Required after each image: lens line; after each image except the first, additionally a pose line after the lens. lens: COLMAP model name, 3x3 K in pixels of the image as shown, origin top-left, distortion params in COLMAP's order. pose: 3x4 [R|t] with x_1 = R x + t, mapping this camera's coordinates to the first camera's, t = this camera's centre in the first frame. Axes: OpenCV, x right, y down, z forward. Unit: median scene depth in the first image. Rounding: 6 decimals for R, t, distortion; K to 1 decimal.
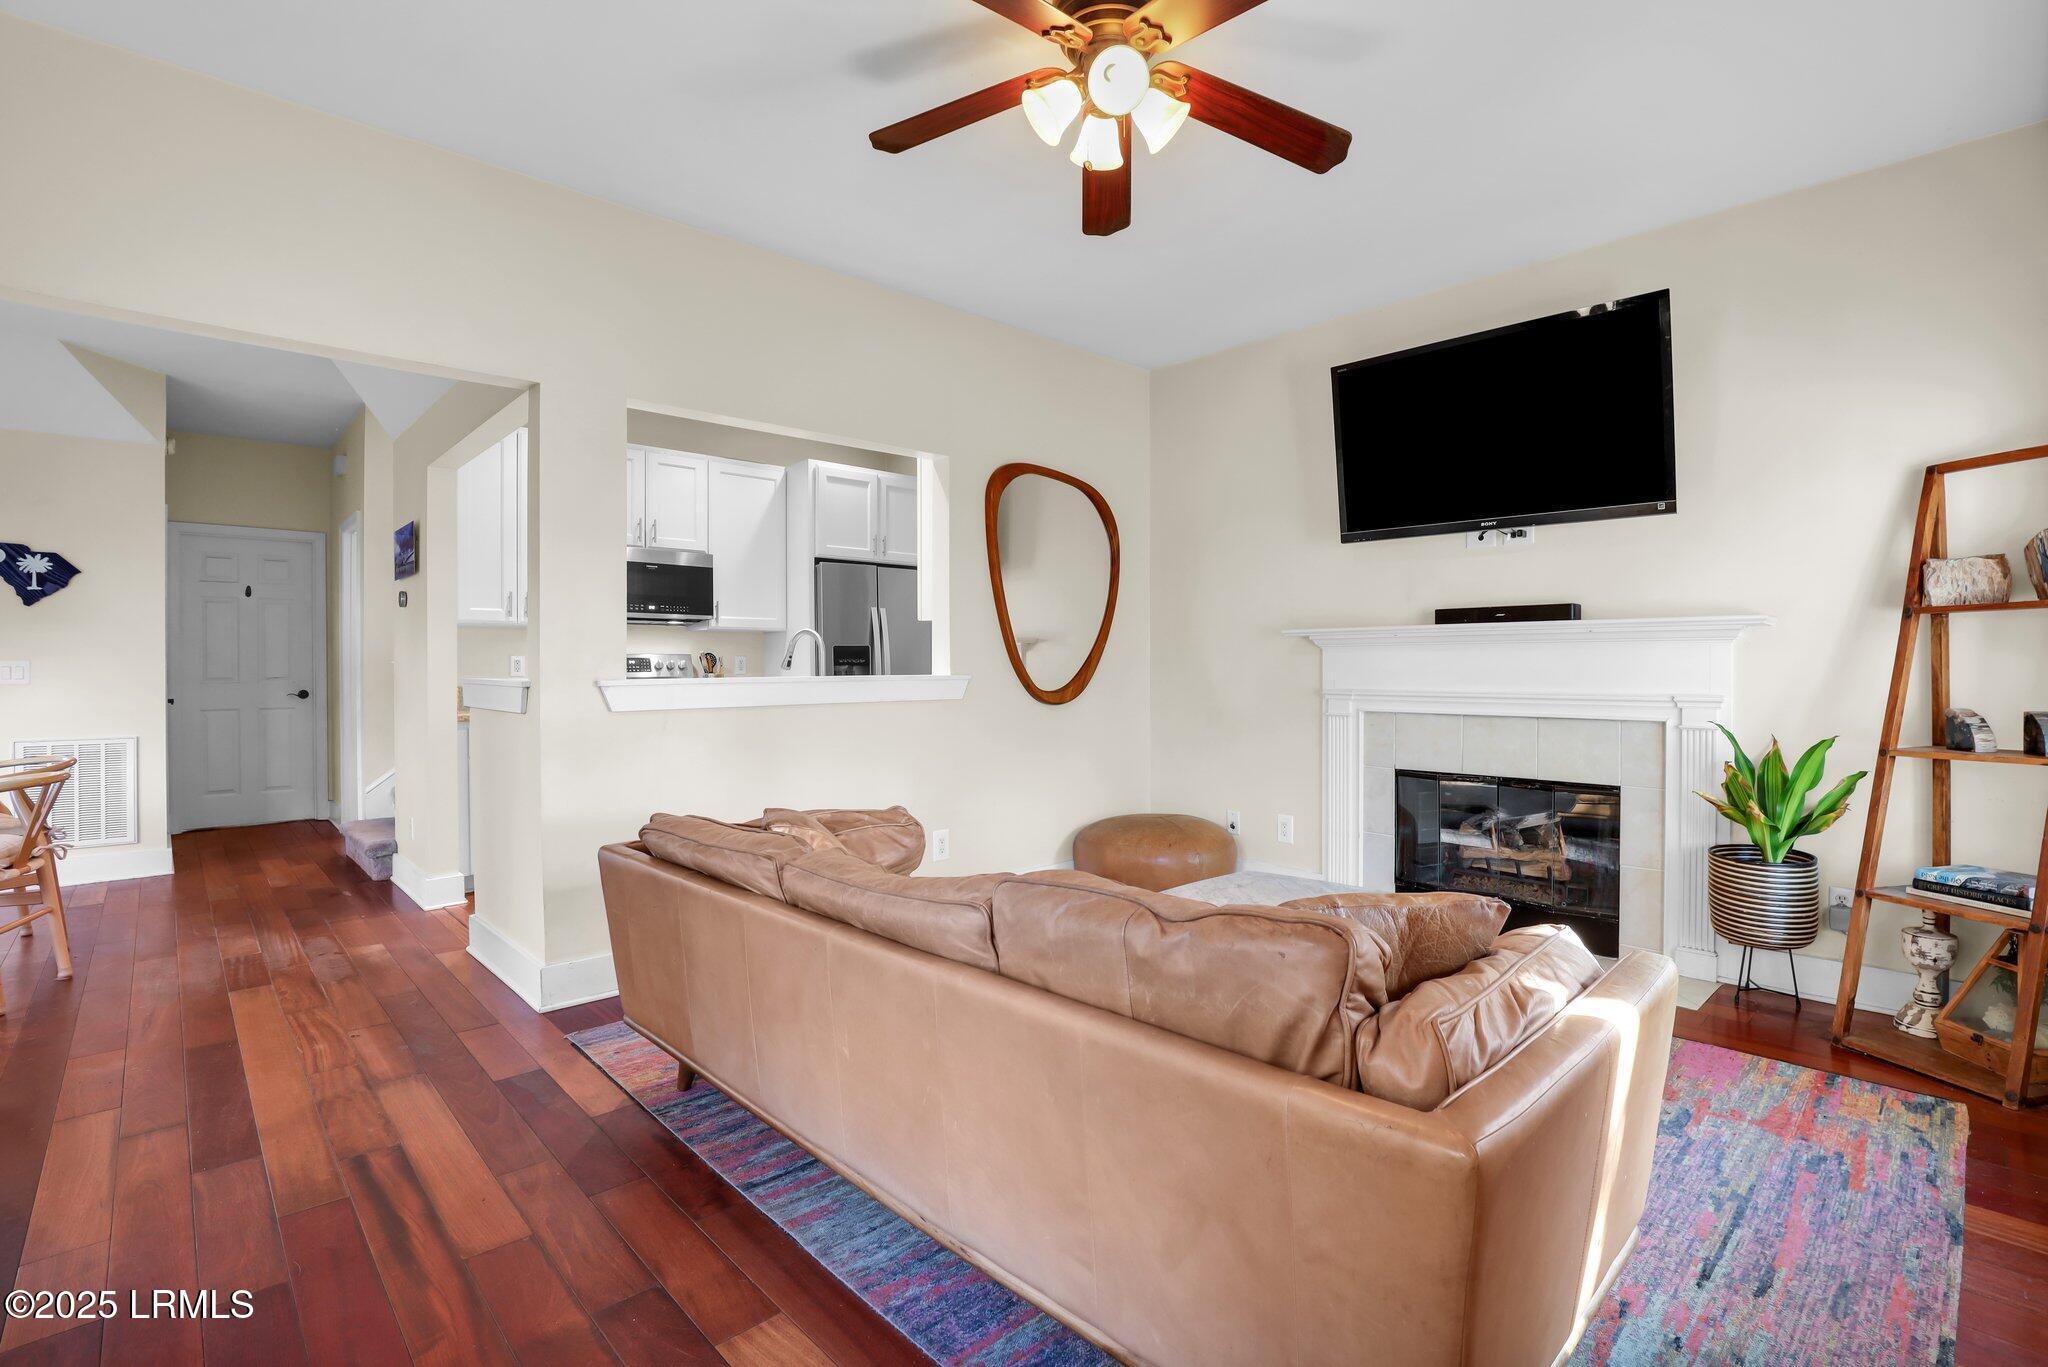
lens RADIAL K [[925.9, 0, 1047.3], [0, 925.9, 675.3], [0, 0, 1]] dist [-0.034657, -0.000013]
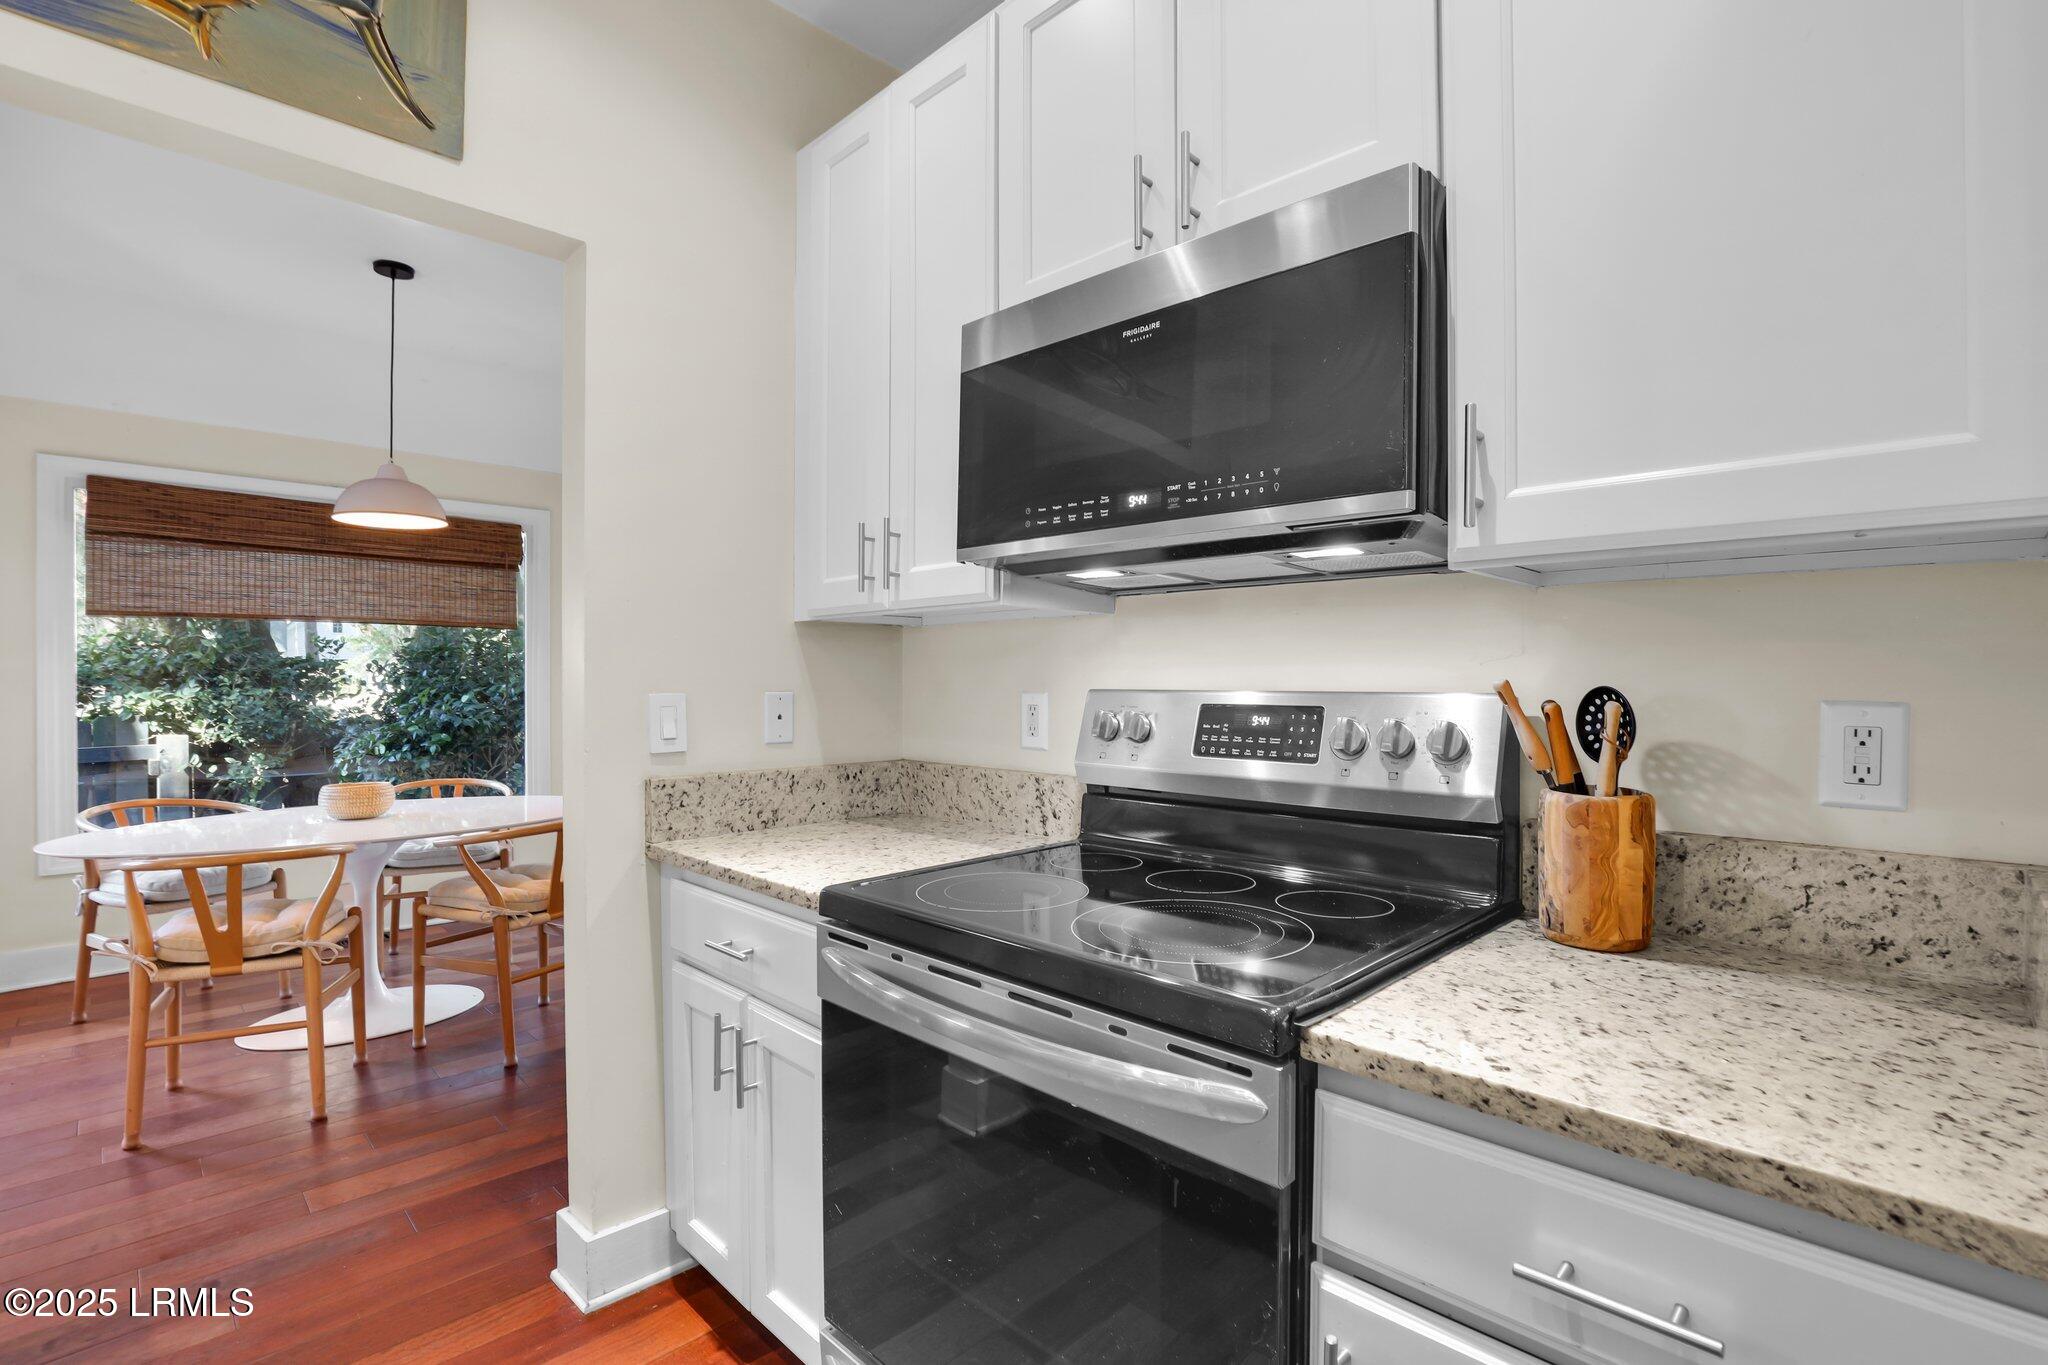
lens RADIAL K [[957.4, 0, 1028.8], [0, 957.4, 675.6], [0, 0, 1]] dist [-0.016229, 0.000207]
pose [[-0.006980, 0.000048, -0.999976, -0.259724], [-0.009357, 0.999956, 0.000113, -0.039727], [0.999932, 0.009357, -0.006980, 1.377719]]
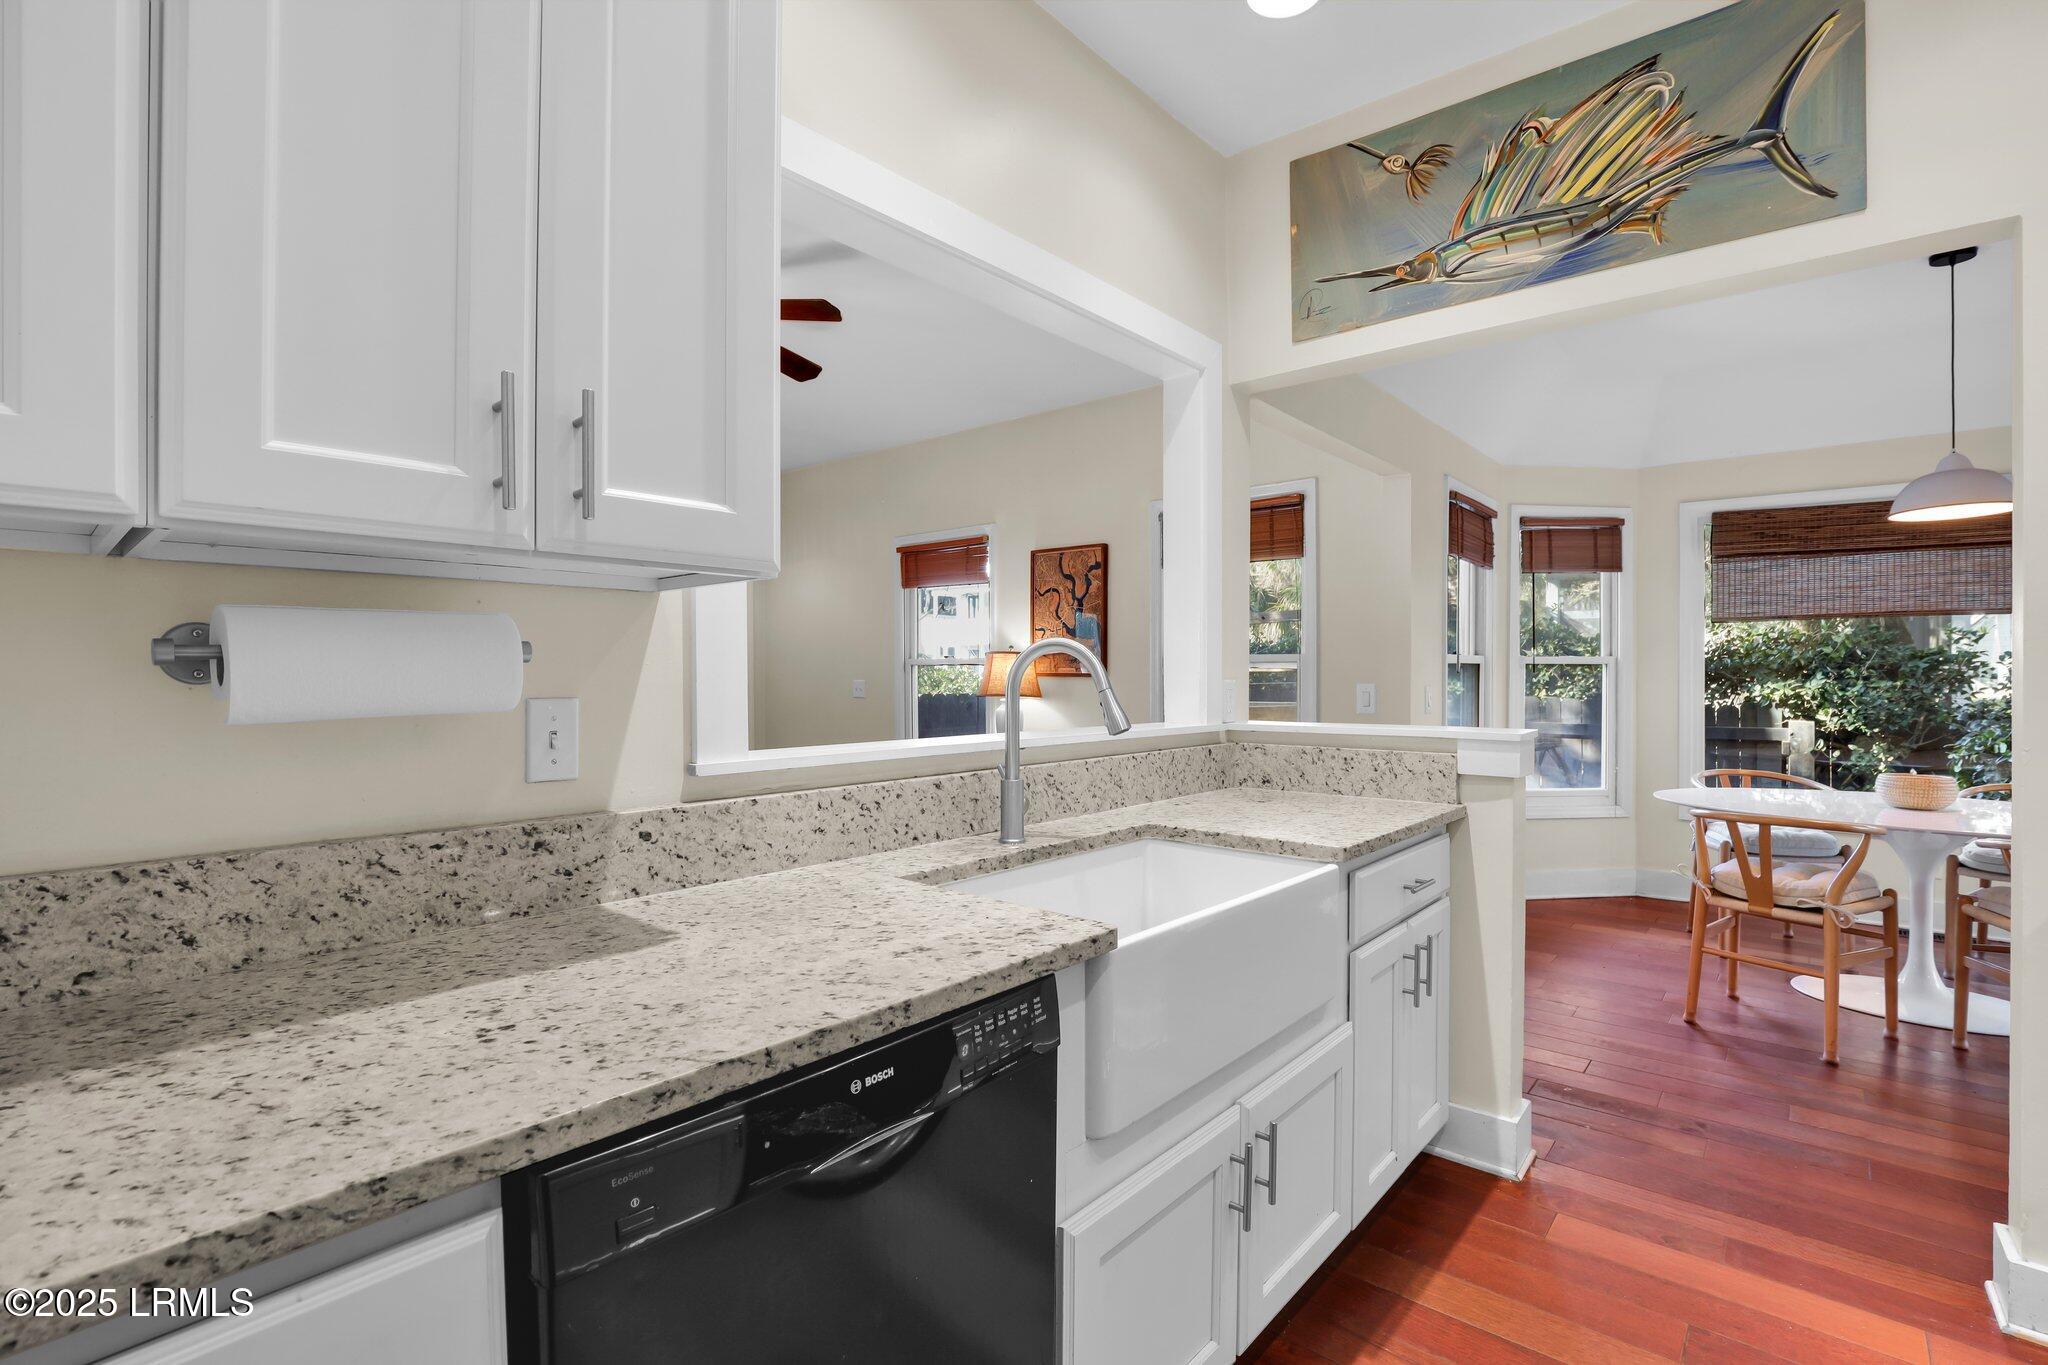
lens RADIAL K [[957.4, 0, 1028.8], [0, 957.4, 675.6], [0, 0, 1]] dist [-0.016229, 0.000207]
pose [[-0.996904, 0.003451, -0.078556, -0.228279], [0.002194, 0.999868, 0.016076, -0.043966], [0.078601, 0.015854, -0.996780, 1.559617]]
